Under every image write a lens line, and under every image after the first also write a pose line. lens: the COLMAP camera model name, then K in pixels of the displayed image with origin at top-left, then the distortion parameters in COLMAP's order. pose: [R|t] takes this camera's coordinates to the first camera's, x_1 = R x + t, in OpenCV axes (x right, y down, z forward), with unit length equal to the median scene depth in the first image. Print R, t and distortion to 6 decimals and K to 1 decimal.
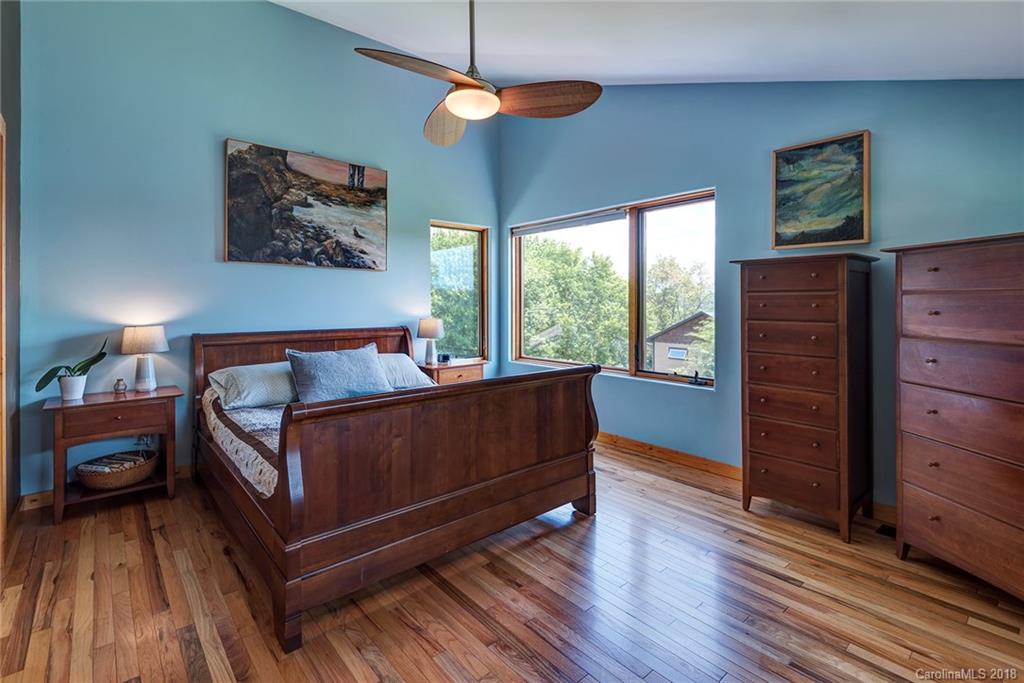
lens RADIAL K [[472.7, 0, 510.3], [0, 472.7, 295.4], [0, 0, 1]] dist [0.026649, -0.009066]
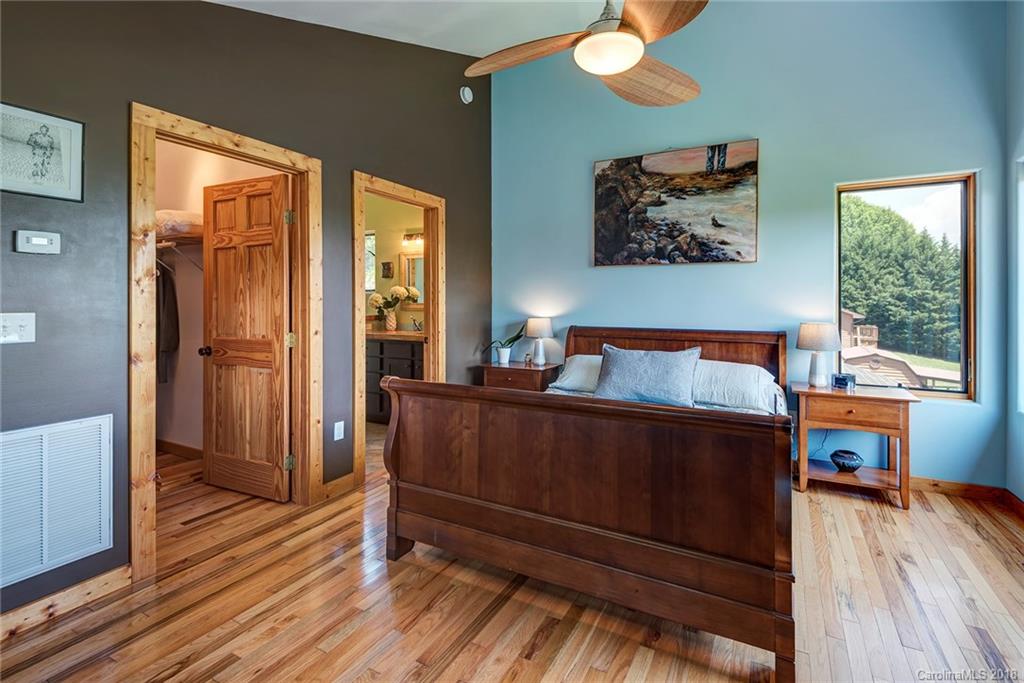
lens RADIAL K [[472.7, 0, 520.7], [0, 472.7, 296.8], [0, 0, 1]] dist [0.026649, -0.009066]
pose [[0.358872, -0.008161, -0.933351, 0.405225], [0.014495, 0.999890, -0.003169, 0.005170], [0.933274, -0.012392, 0.358951, 0.375512]]
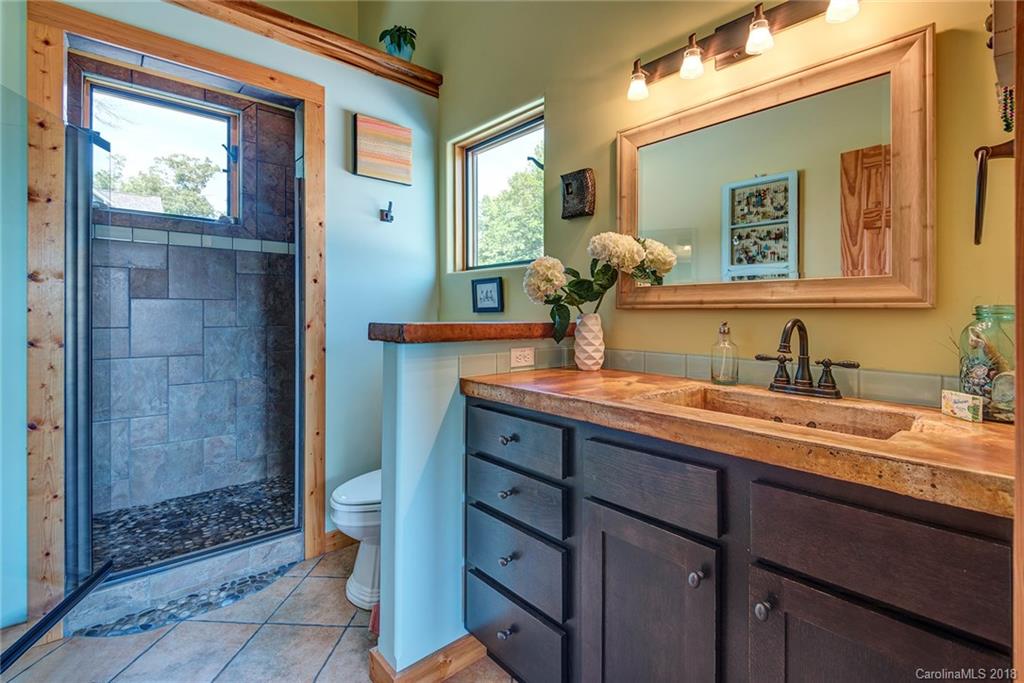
lens RADIAL K [[472.7, 0, 523.8], [0, 472.7, 313.9], [0, 0, 1]] dist [0.026649, -0.009066]
pose [[0.034729, -0.001996, -0.999395, -0.532657], [0.009427, 0.999954, -0.001670, 0.037955], [0.999352, -0.009363, 0.034746, 0.436943]]
